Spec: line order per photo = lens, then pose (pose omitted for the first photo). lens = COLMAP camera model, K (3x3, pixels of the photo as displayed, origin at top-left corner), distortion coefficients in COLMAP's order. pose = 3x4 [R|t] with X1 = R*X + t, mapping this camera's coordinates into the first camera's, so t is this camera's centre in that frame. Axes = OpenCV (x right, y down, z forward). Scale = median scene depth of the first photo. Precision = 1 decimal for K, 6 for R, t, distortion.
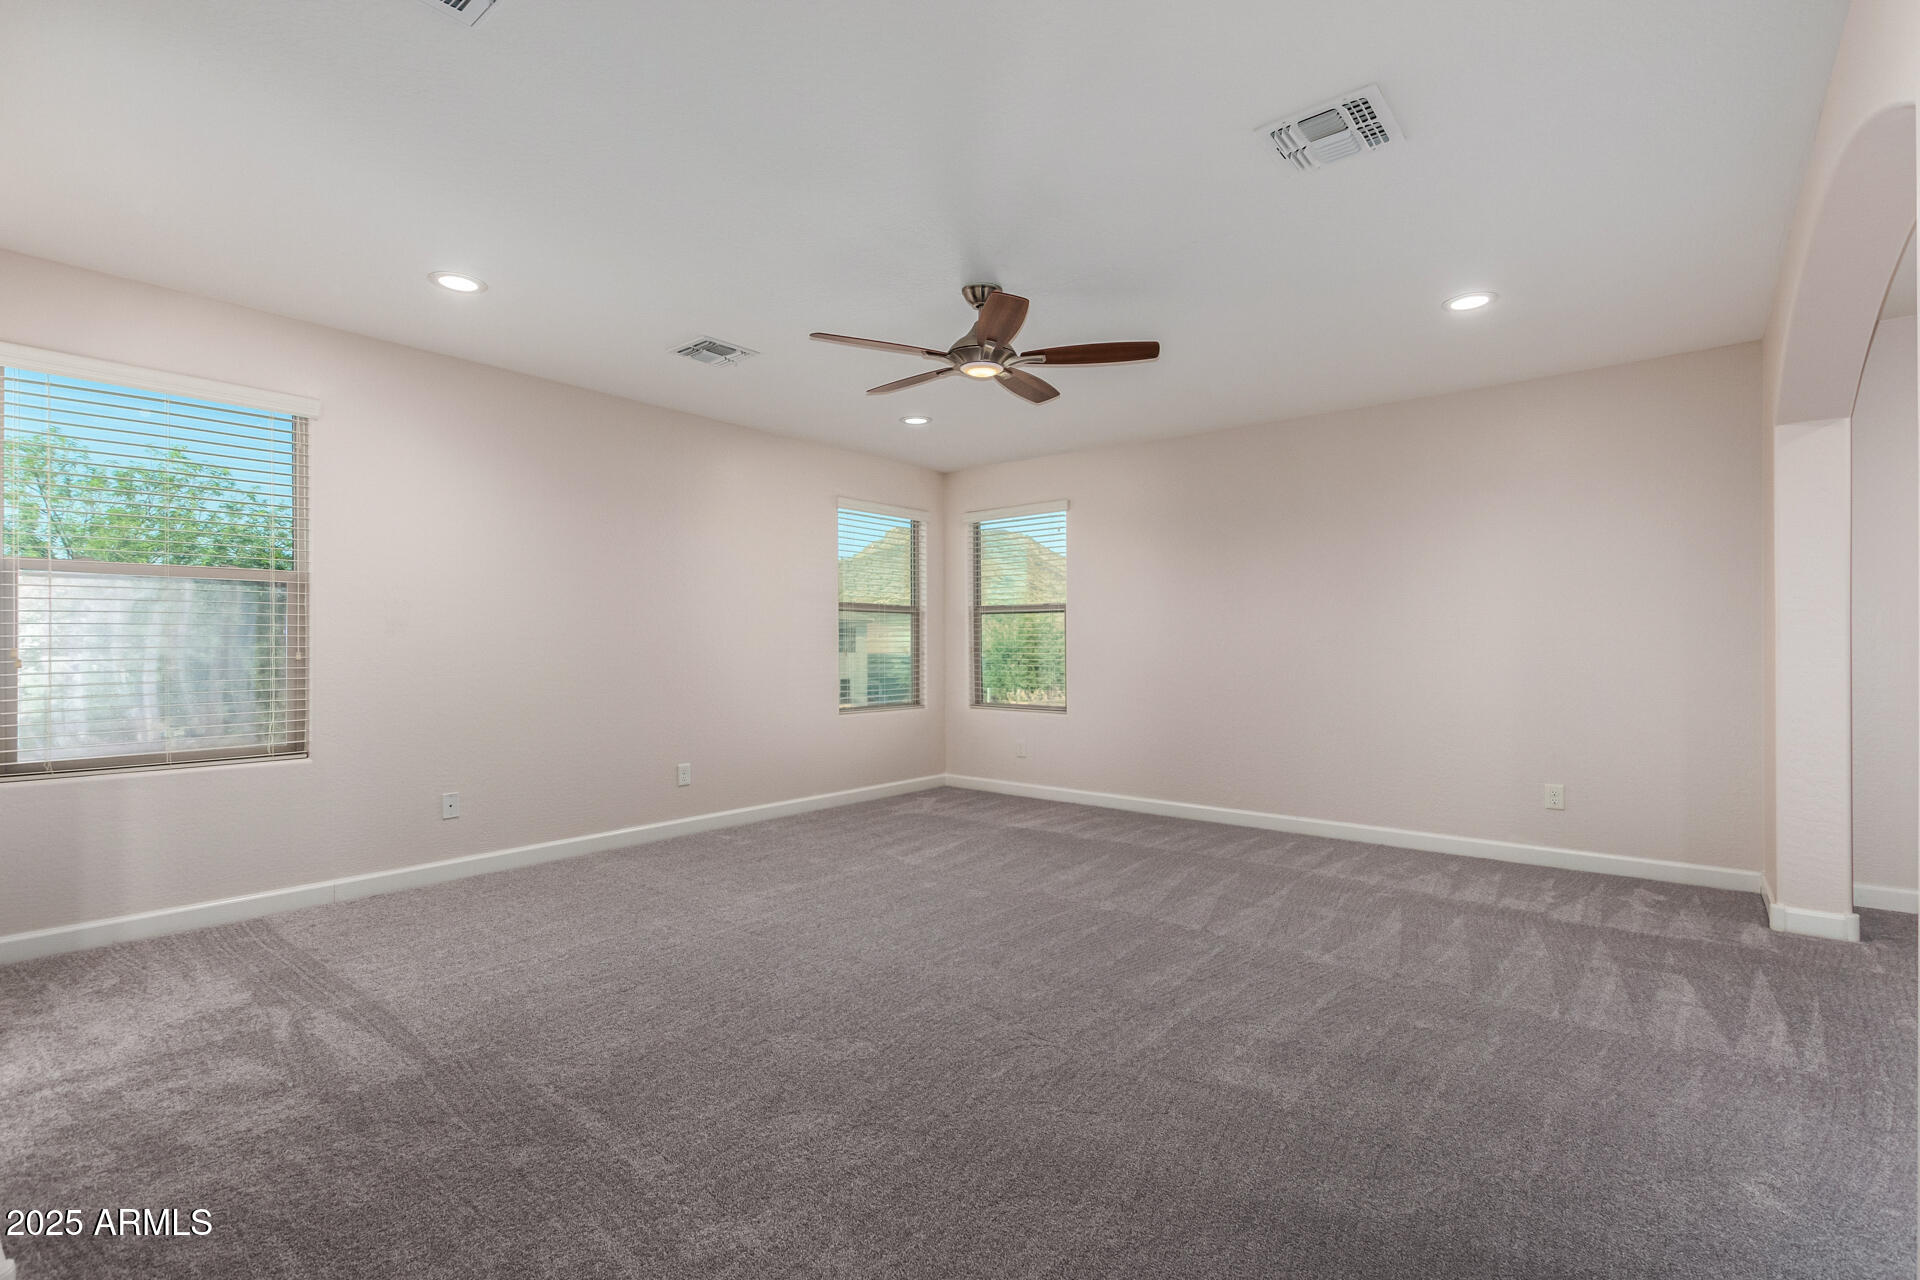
lens RADIAL K [[878.8, 0, 967.0], [0, 878.8, 638.8], [0, 0, 1]] dist [0.005774, -0.002651]
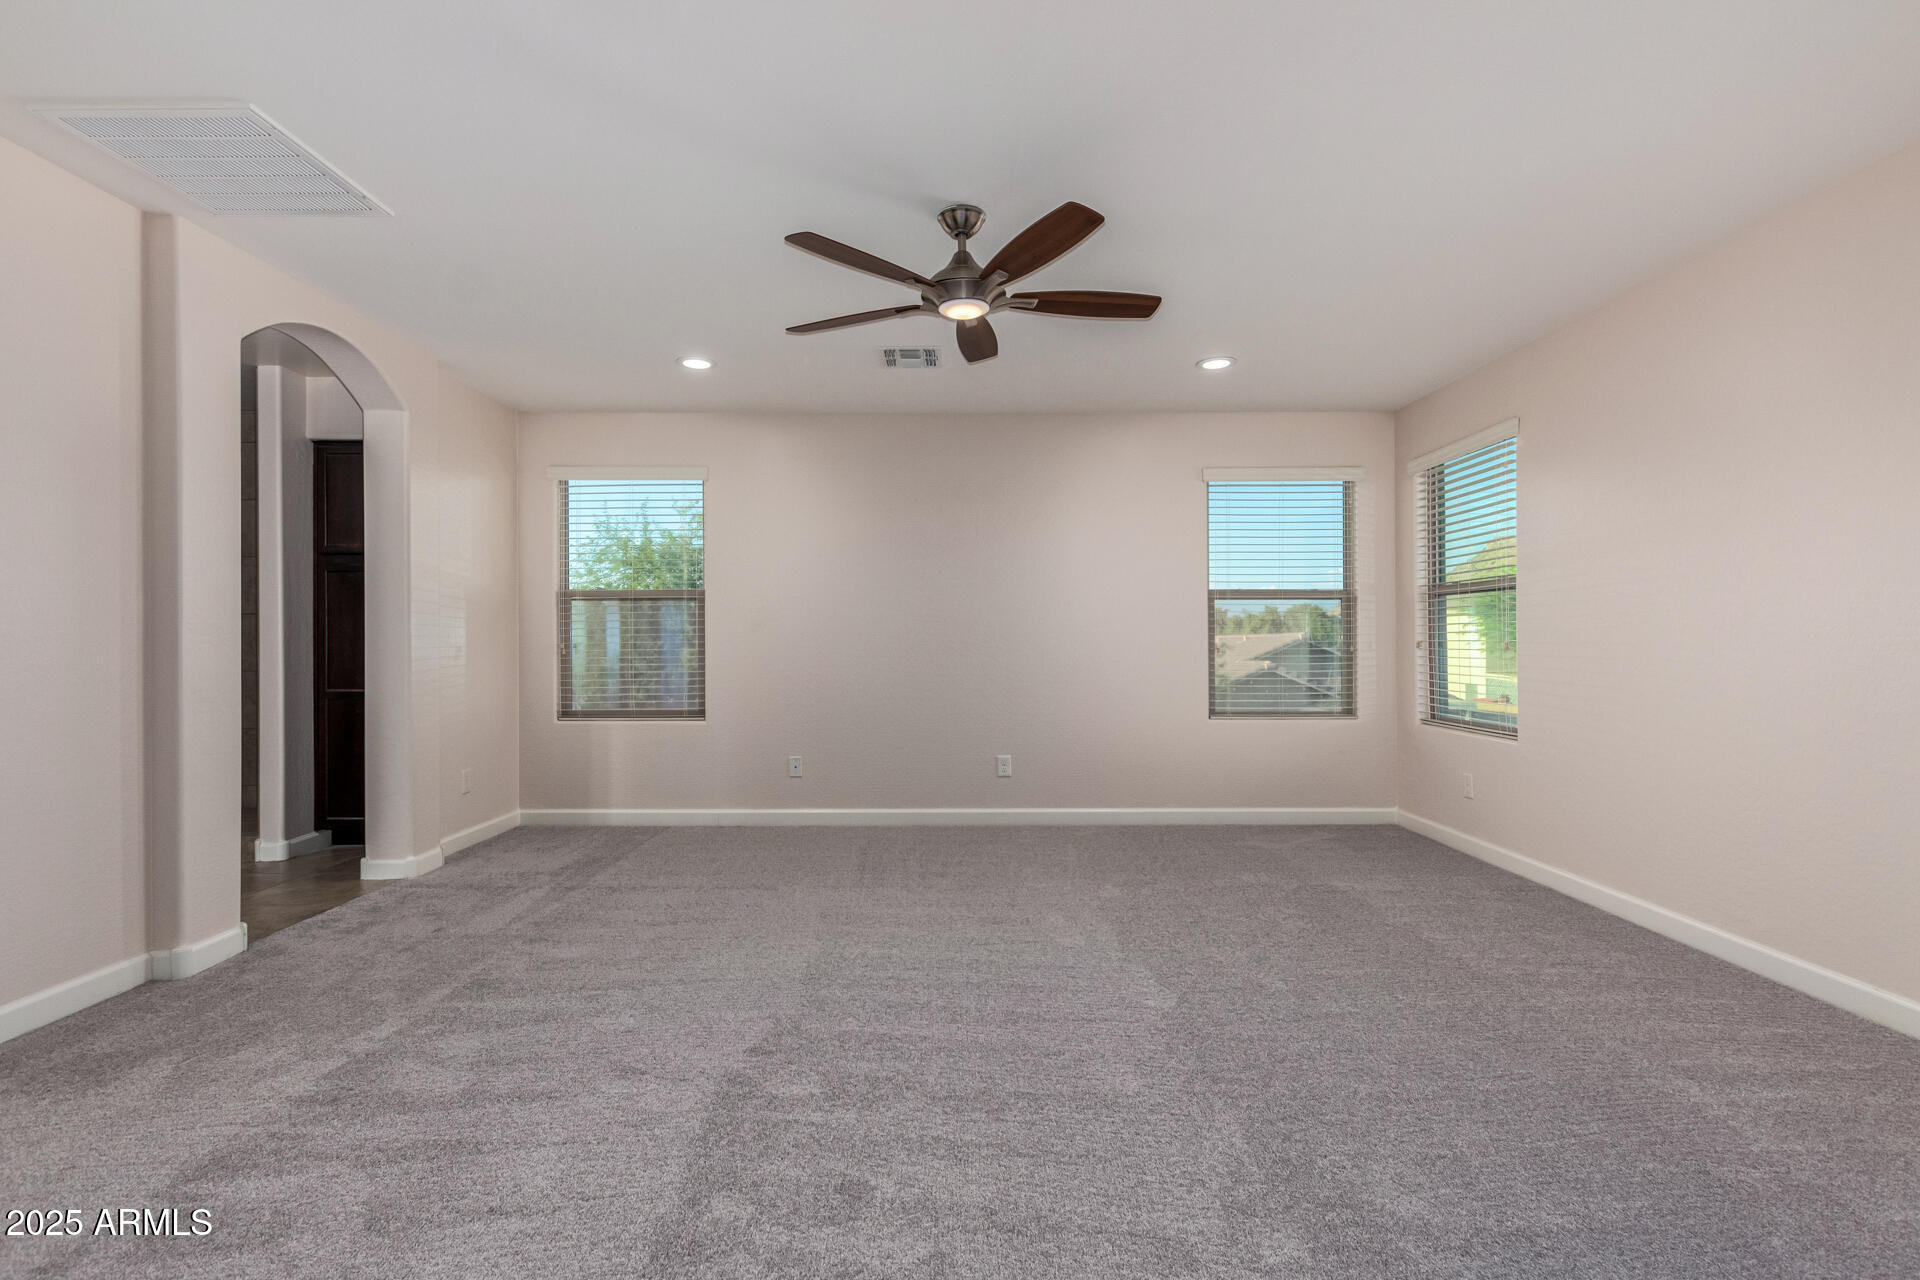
lens RADIAL K [[878.8, 0, 969.6], [0, 878.8, 642.1], [0, 0, 1]] dist [0.005774, -0.002651]
pose [[0.630463, -0.006496, -0.776192, 0.451457], [0.008645, 0.999962, -0.001346, 0.010829], [0.776171, -0.005861, 0.630495, 0.320169]]
